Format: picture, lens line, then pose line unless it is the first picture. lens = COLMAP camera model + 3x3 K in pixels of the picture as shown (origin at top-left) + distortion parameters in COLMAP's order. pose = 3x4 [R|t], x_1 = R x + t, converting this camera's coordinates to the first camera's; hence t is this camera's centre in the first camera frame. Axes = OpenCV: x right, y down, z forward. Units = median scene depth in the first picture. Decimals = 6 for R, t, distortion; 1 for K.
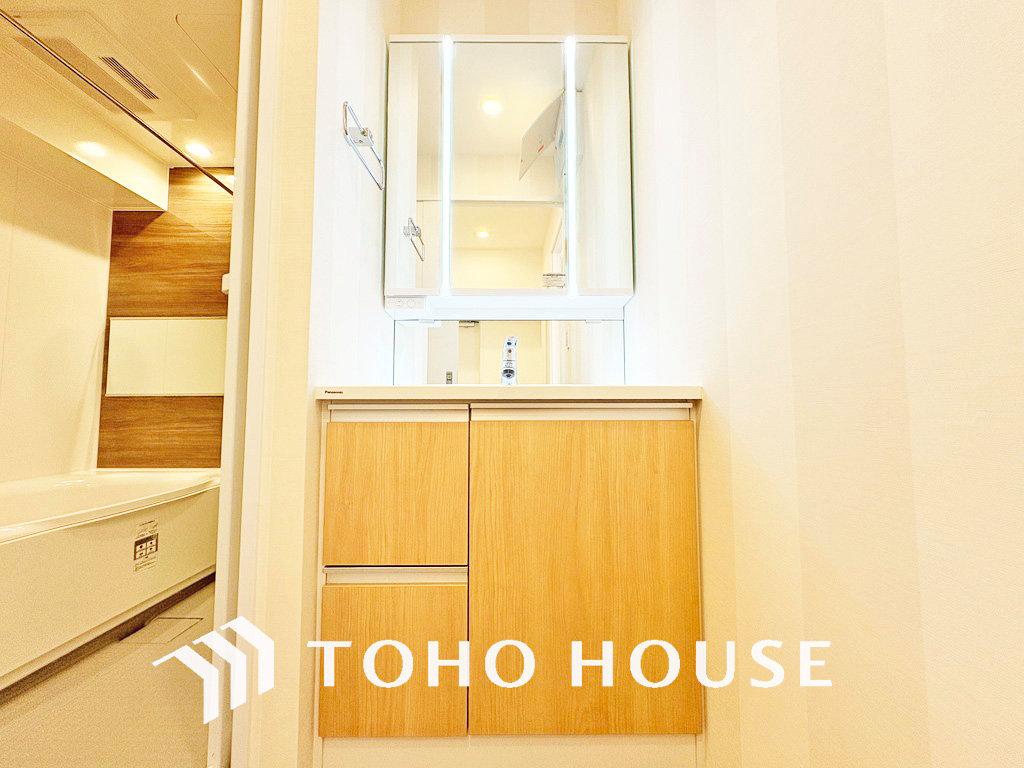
lens RADIAL K [[407.6, 0, 505.1], [0, 407.6, 384.4], [0, 0, 1]] dist [0.000755, 0.000025]
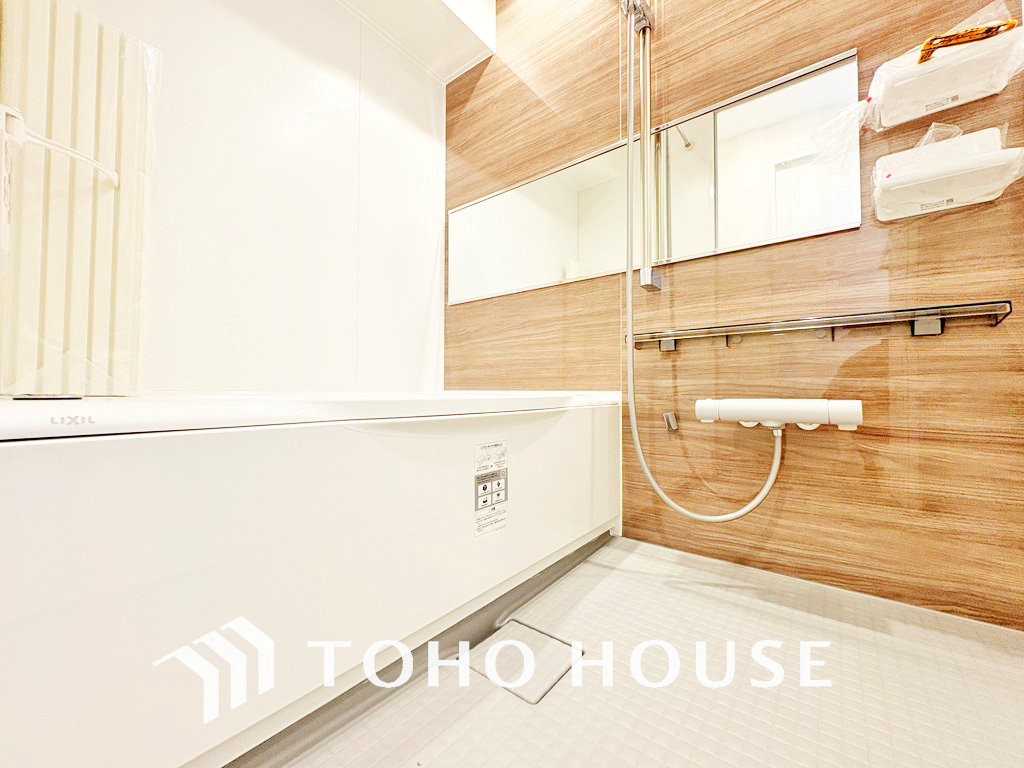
lens RADIAL K [[407.6, 0, 513.2], [0, 407.6, 385.7], [0, 0, 1]] dist [0.000755, 0.000025]
pose [[0.791975, -0.001550, -0.610552, -0.361409], [0.034777, 0.998488, 0.042576, 0.163882], [0.609563, -0.054952, 0.790831, 0.409552]]
